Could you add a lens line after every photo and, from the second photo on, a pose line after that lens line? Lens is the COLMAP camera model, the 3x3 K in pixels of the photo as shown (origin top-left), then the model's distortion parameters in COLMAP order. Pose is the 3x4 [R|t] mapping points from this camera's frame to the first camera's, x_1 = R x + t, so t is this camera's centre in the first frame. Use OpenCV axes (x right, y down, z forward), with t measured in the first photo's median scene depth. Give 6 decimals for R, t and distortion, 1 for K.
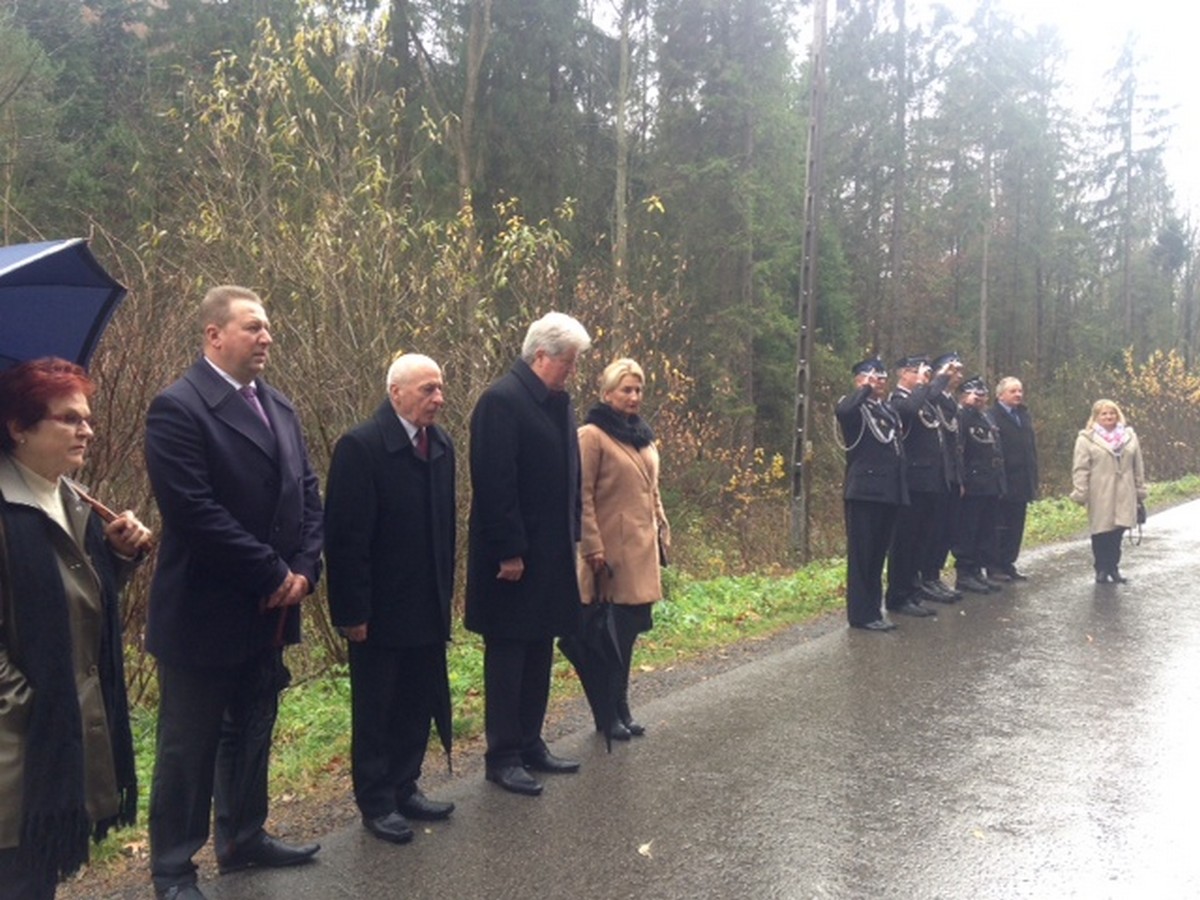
lens RADIAL K [[1166.1, 0, 600.0], [0, 1166.1, 450.0], [0, 0, 1]] dist [0.129611, -0.252115]
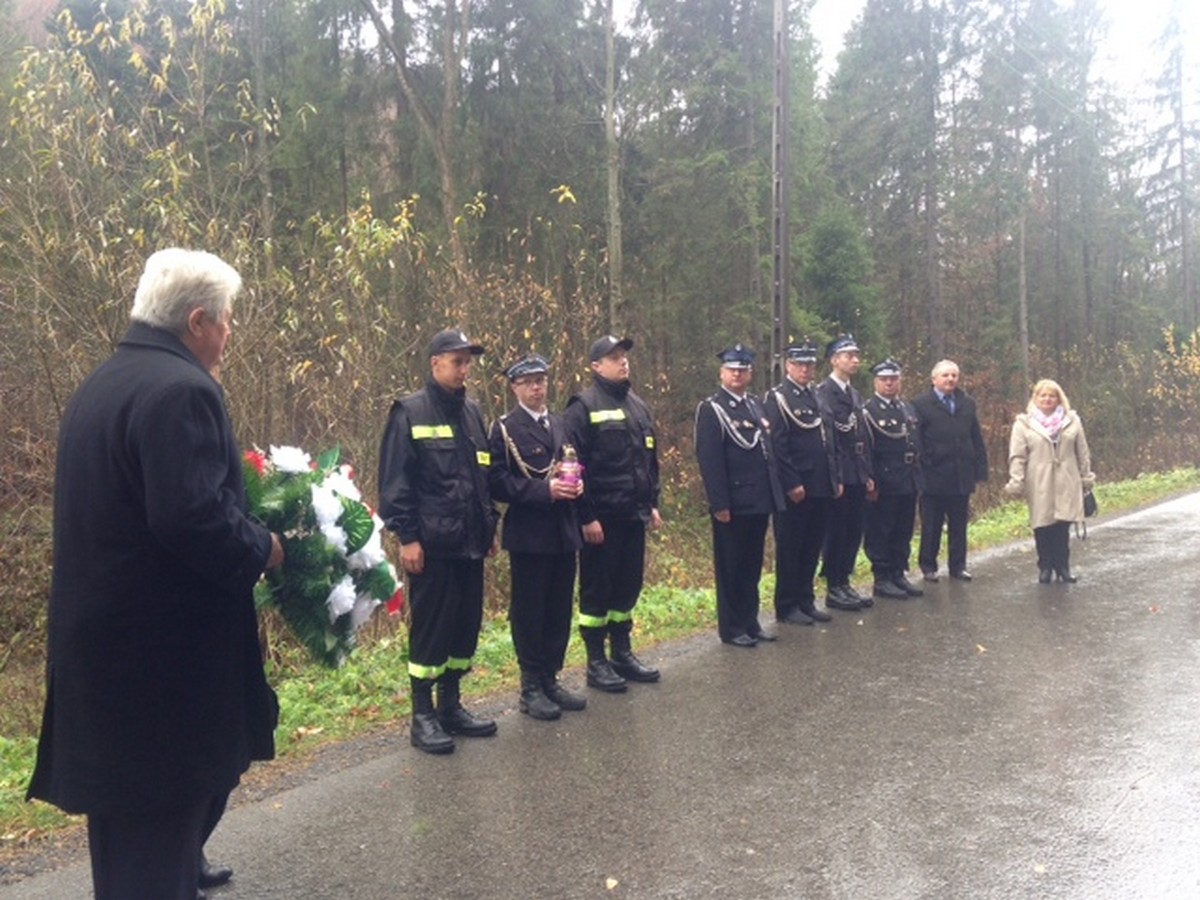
lens RADIAL K [[1150.3, 0, 597.8], [0, 1150.3, 453.0], [0, 0, 1]] dist [0.160970, -0.289917]
pose [[0.996637, -0.038623, -0.072268, 0.129475], [0.038401, 0.999252, -0.004461, 0.003176], [0.072386, 0.001671, 0.997375, 0.072645]]
